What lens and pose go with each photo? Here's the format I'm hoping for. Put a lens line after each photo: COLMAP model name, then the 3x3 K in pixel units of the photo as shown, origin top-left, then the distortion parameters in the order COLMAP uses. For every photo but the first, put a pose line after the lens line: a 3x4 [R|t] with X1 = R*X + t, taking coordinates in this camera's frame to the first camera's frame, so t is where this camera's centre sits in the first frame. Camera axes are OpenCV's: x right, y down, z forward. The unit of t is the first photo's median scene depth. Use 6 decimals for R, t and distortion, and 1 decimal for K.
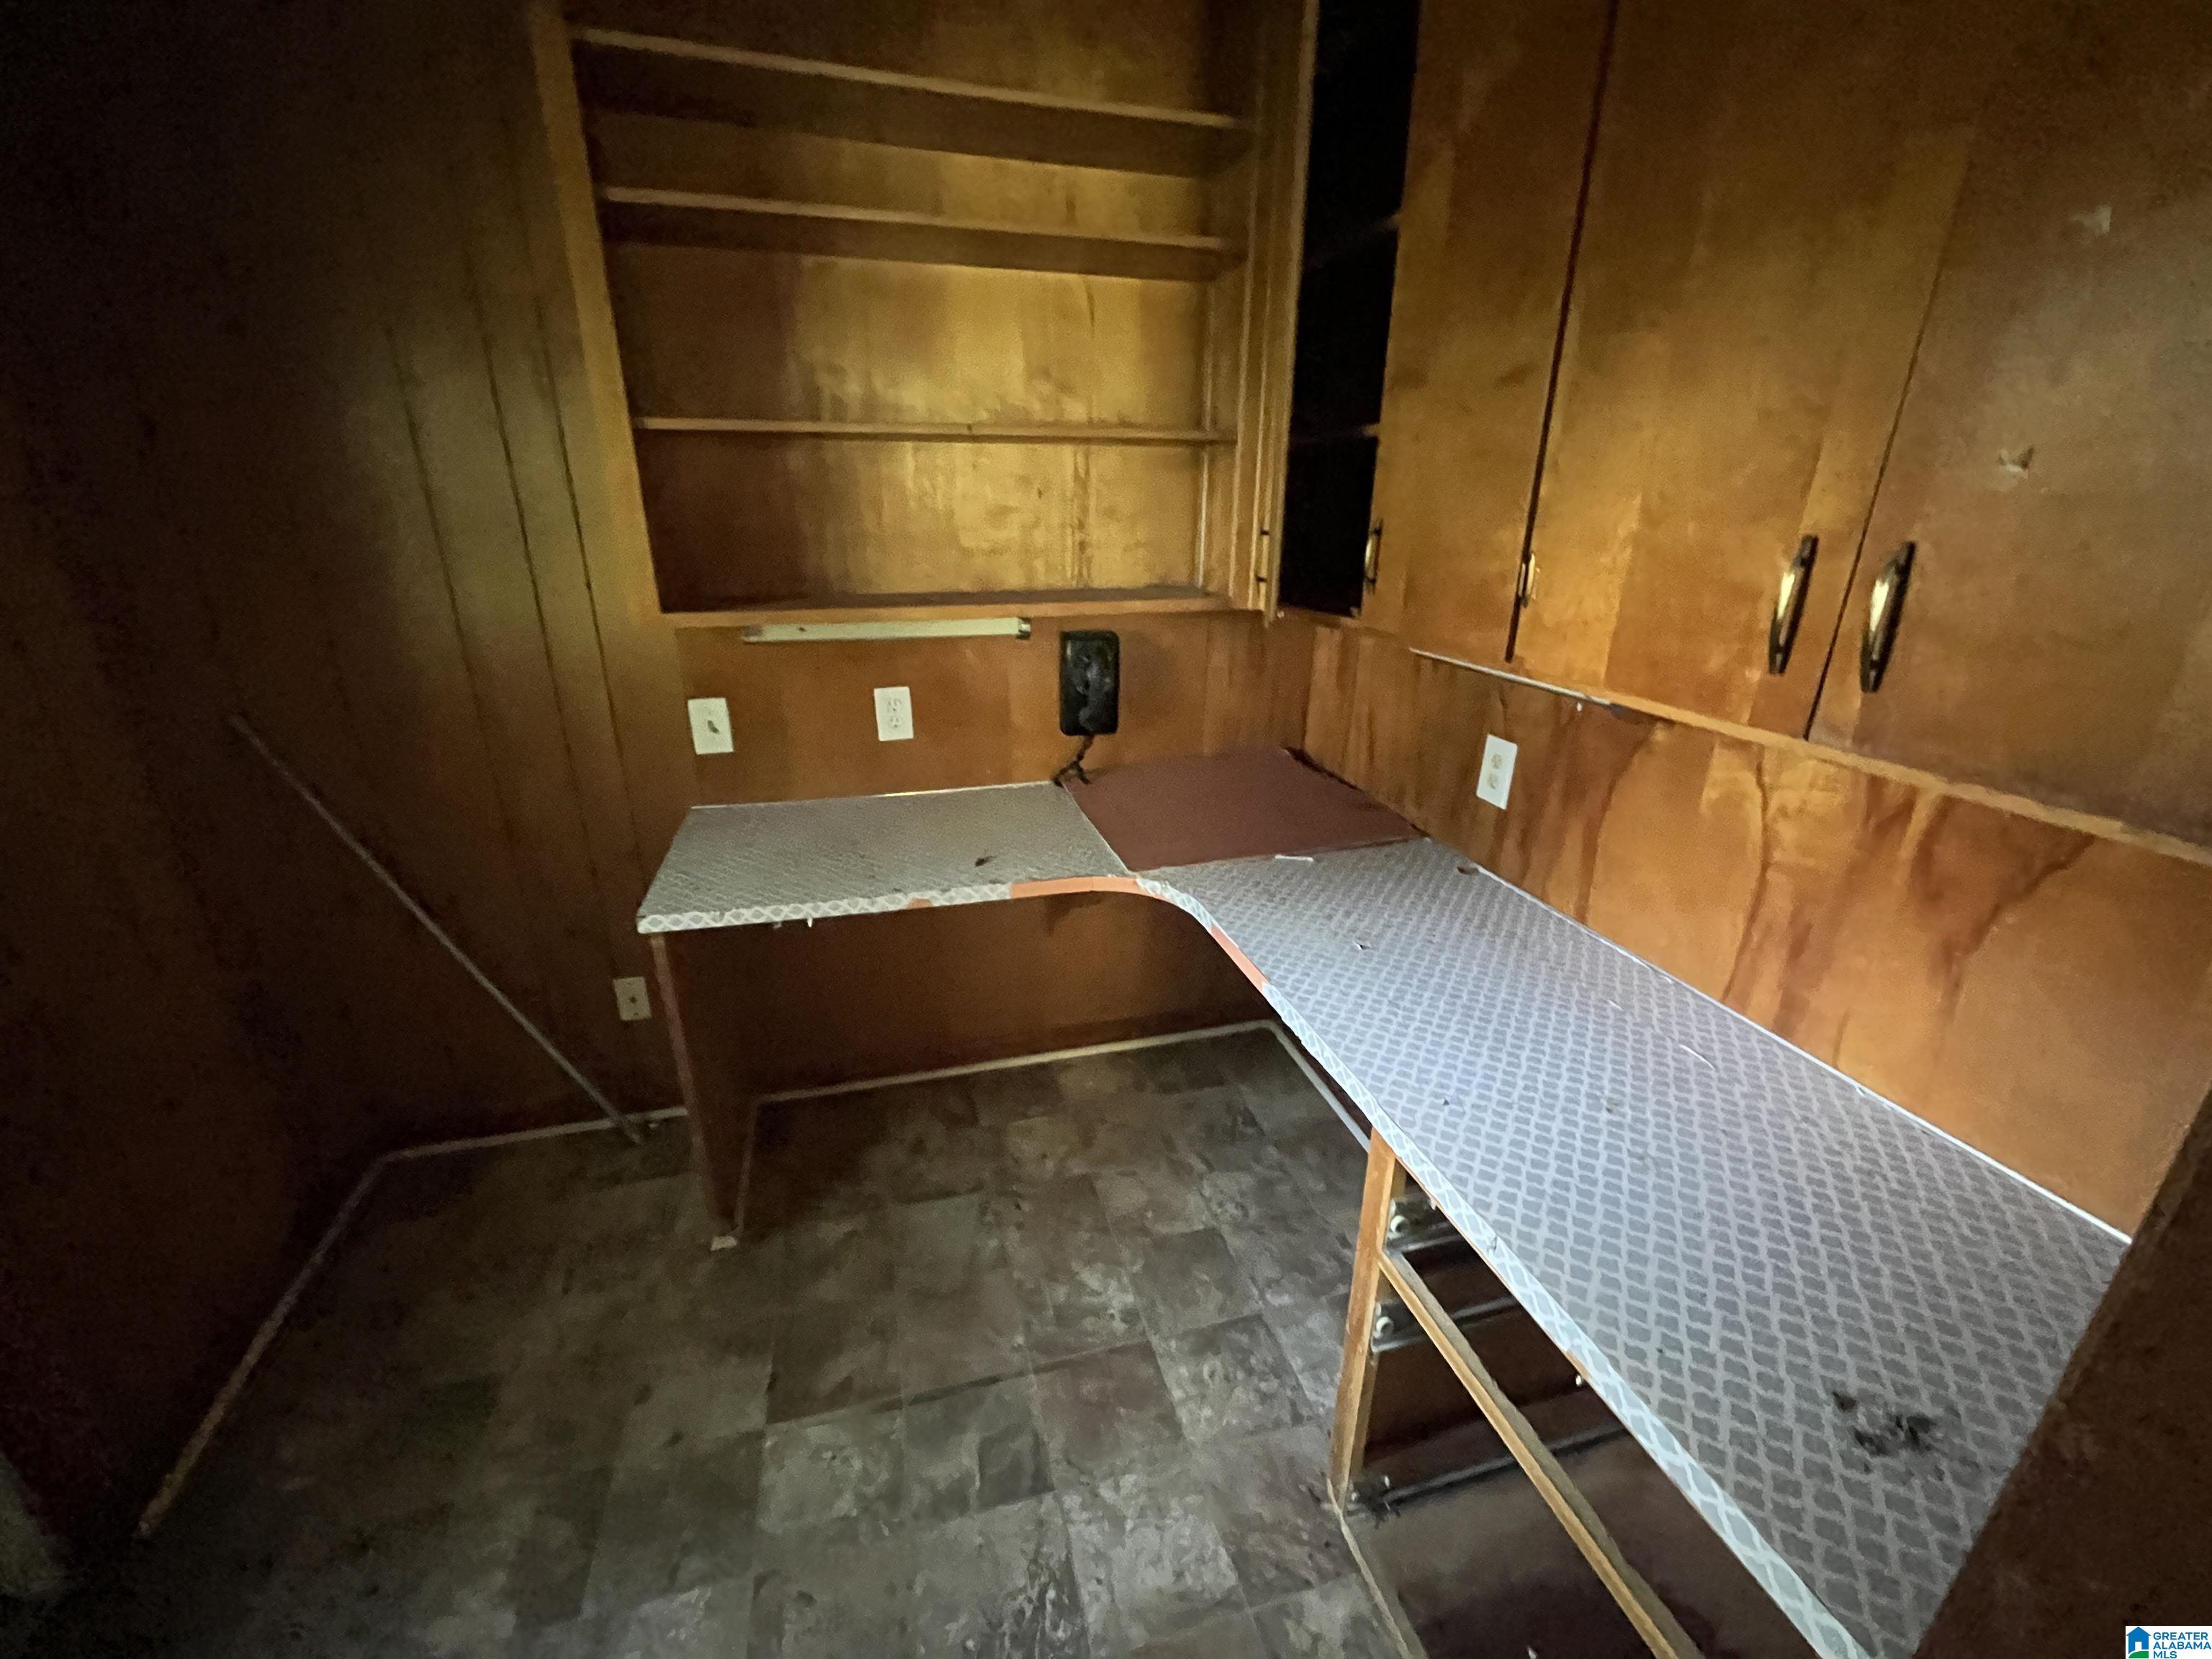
lens RADIAL K [[902.1, 0, 1106.6], [0, 902.1, 819.2], [0, 0, 1]] dist [-0.002651, -0.000070]
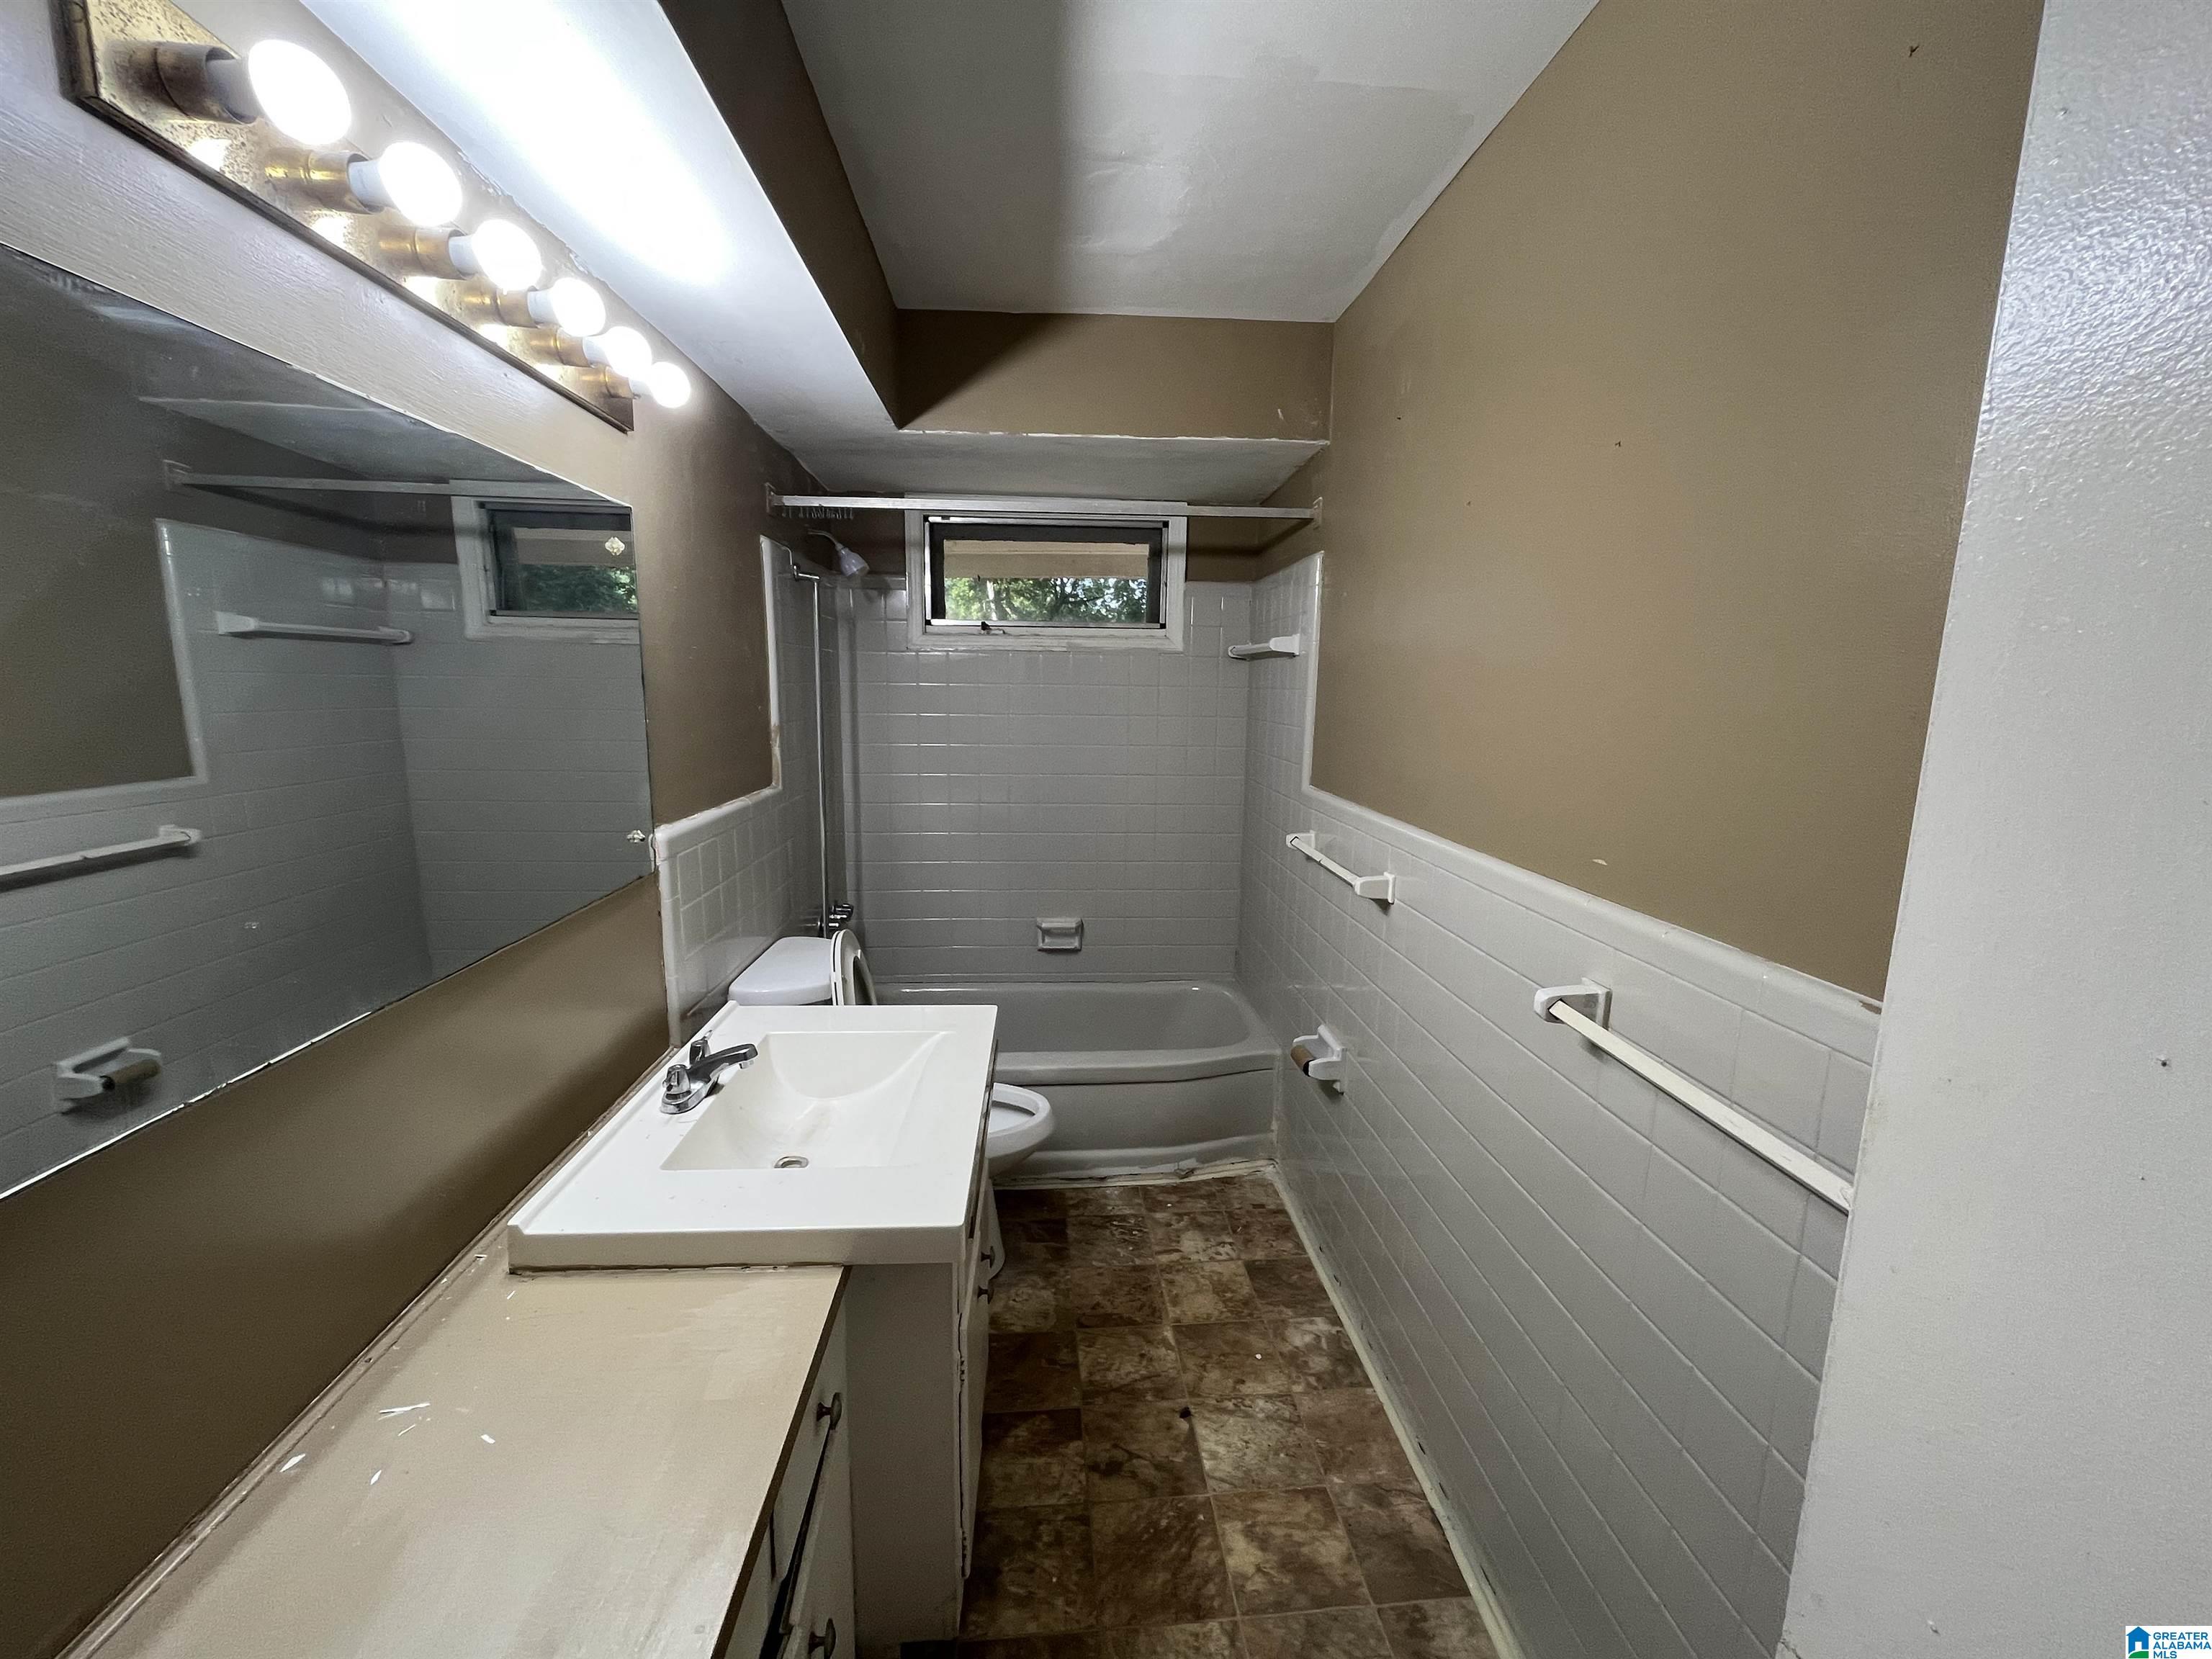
lens RADIAL K [[902.1, 0, 1115.5], [0, 902.1, 828.9], [0, 0, 1]] dist [-0.002651, -0.000070]
pose [[0.175399, -0.170674, 0.969591, -0.922771], [0.341232, 0.934347, 0.102741, -0.255849], [-0.923470, 0.312834, 0.222122, 0.666196]]
